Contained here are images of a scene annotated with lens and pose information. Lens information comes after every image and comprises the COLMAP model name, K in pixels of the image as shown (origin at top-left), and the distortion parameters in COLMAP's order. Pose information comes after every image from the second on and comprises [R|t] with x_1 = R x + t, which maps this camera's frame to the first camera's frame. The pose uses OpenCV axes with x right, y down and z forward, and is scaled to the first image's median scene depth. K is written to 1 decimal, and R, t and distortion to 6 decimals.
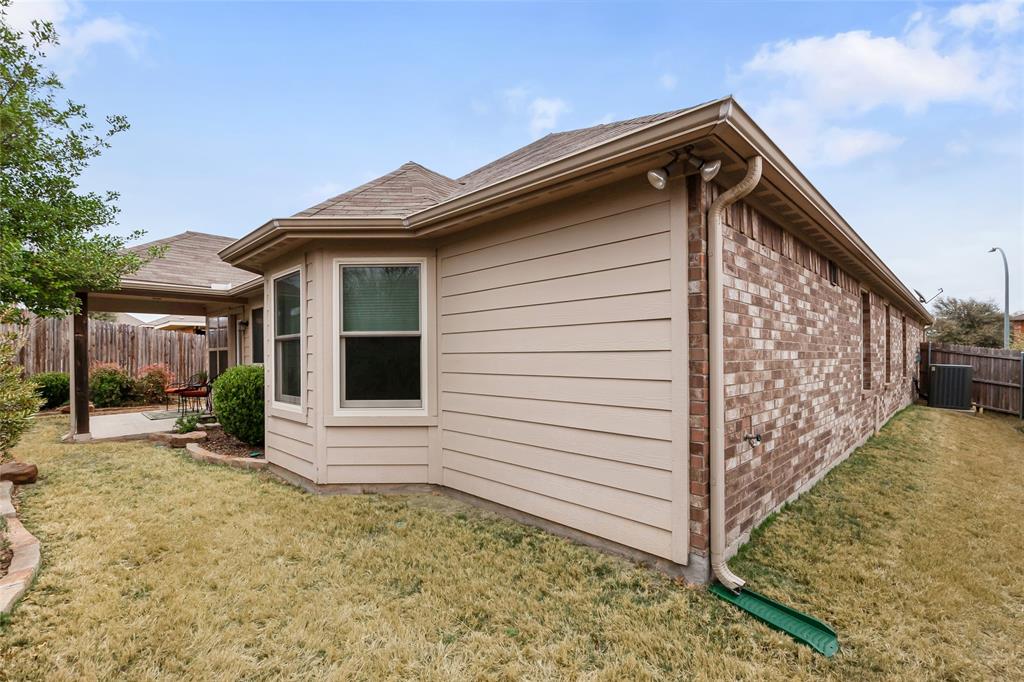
lens RADIAL K [[462.9, 0, 516.1], [0, 462.9, 343.0], [0, 0, 1]] dist [-0.010571, 0.000909]
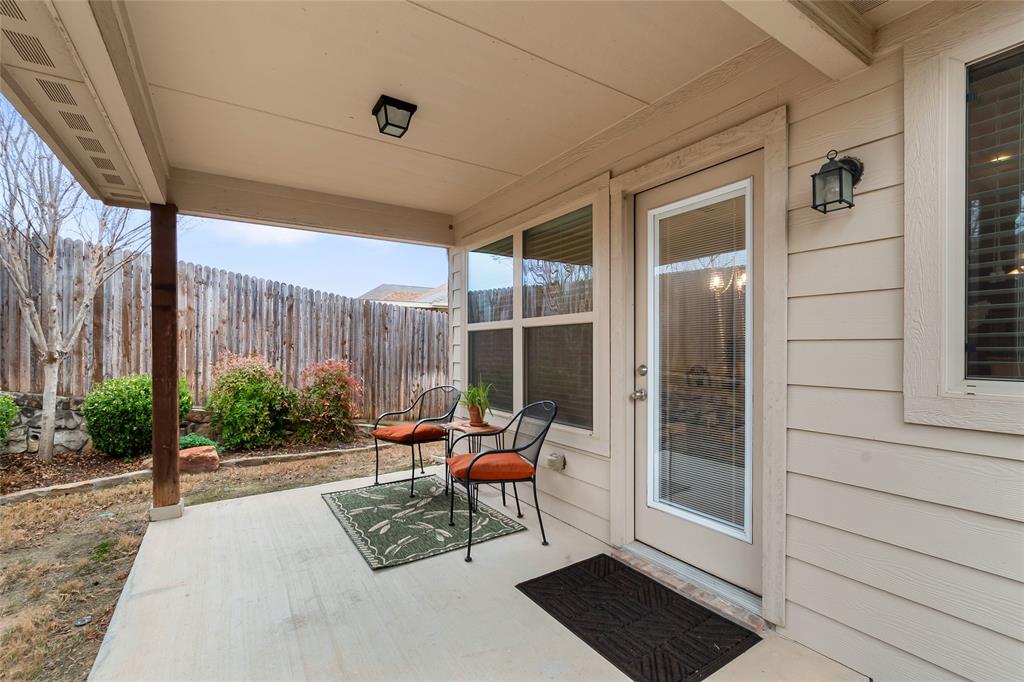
lens RADIAL K [[462.9, 0, 514.1], [0, 462.9, 342.3], [0, 0, 1]] dist [-0.010571, 0.000909]
pose [[0.975852, 0.008089, -0.218284, -0.495596], [-0.006166, 0.999936, 0.009493, 0.021136], [0.218346, -0.007918, 0.975839, 0.571507]]
